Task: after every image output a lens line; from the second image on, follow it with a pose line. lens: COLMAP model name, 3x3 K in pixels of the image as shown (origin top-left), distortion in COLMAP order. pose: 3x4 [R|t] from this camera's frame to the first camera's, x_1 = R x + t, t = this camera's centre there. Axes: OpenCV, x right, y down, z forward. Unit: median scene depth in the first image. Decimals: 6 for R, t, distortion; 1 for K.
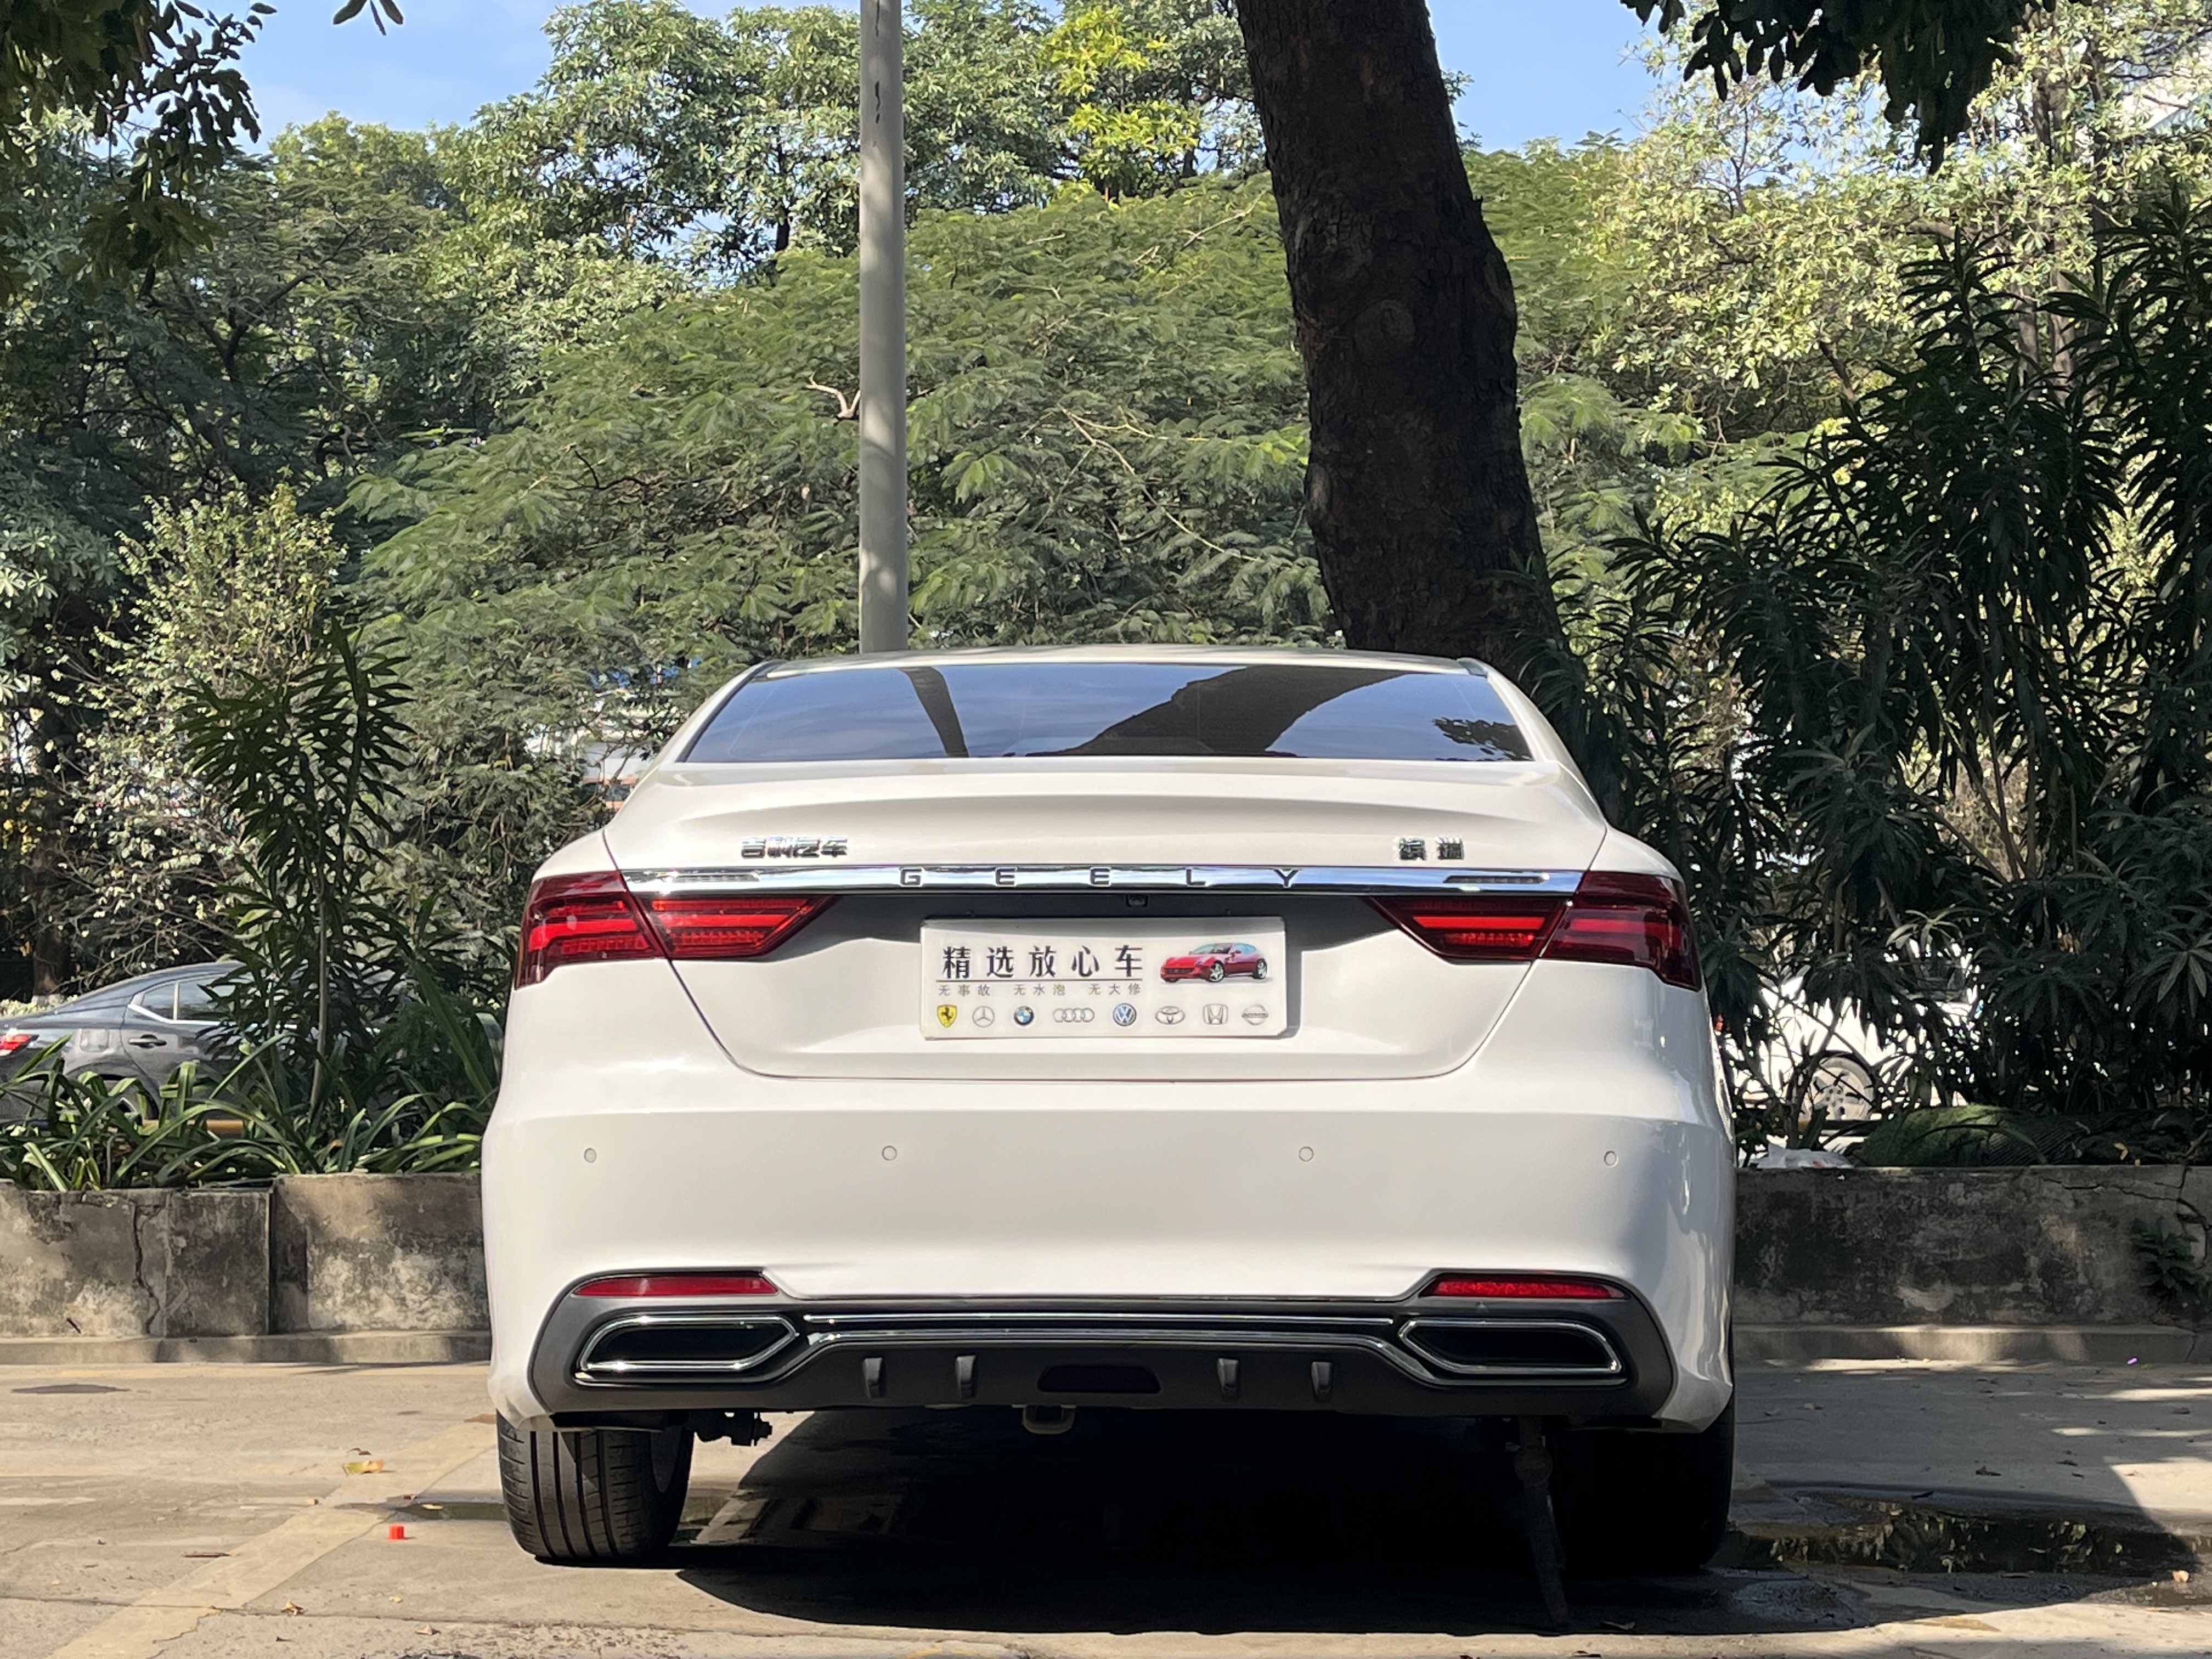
lens RADIAL K [[3587.9, 0, 1099.3], [0, 3587.9, 874.4], [0, 0, 1]] dist [0.067265, 0.000000]
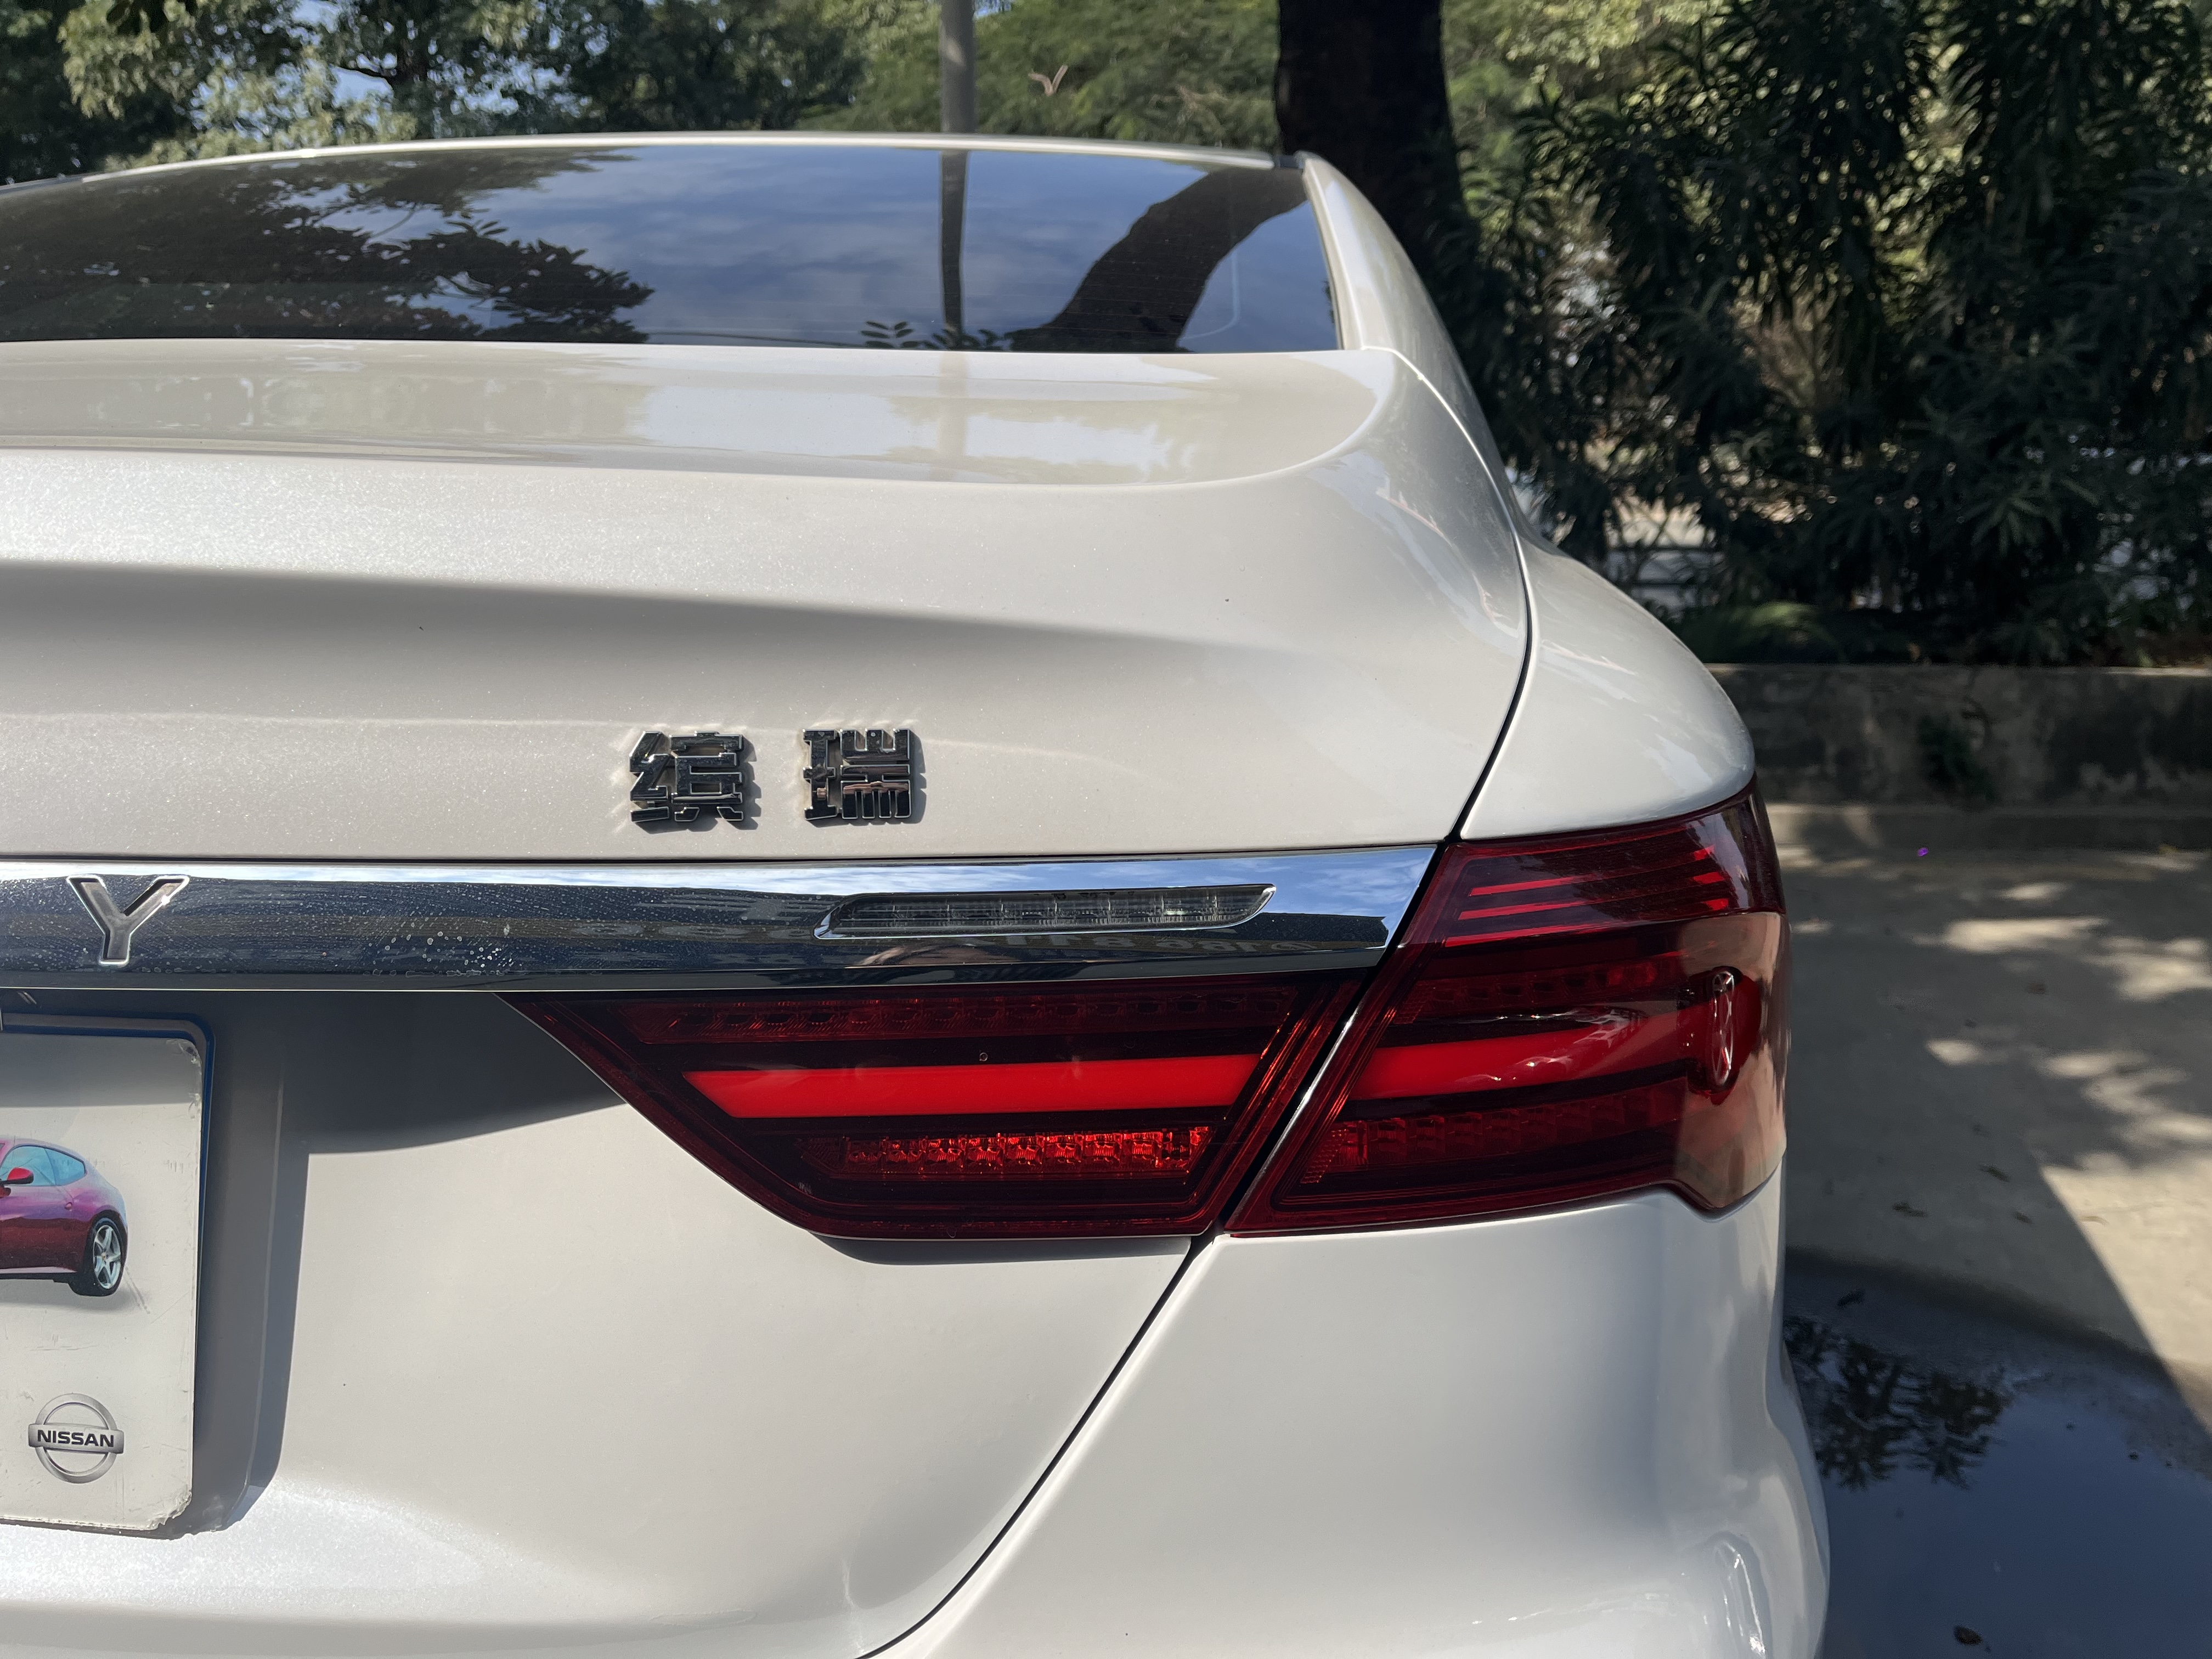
lens RADIAL K [[1681.3, 0, 1098.2], [0, 1681.3, 862.2], [0, 0, 1]] dist [0.062337, -0.081519]
pose [[0.997164, 0.016937, -0.073330, 0.021721], [0.004437, 0.959424, 0.281933, -0.005814], [0.075130, -0.281459, 0.956628, 0.159642]]
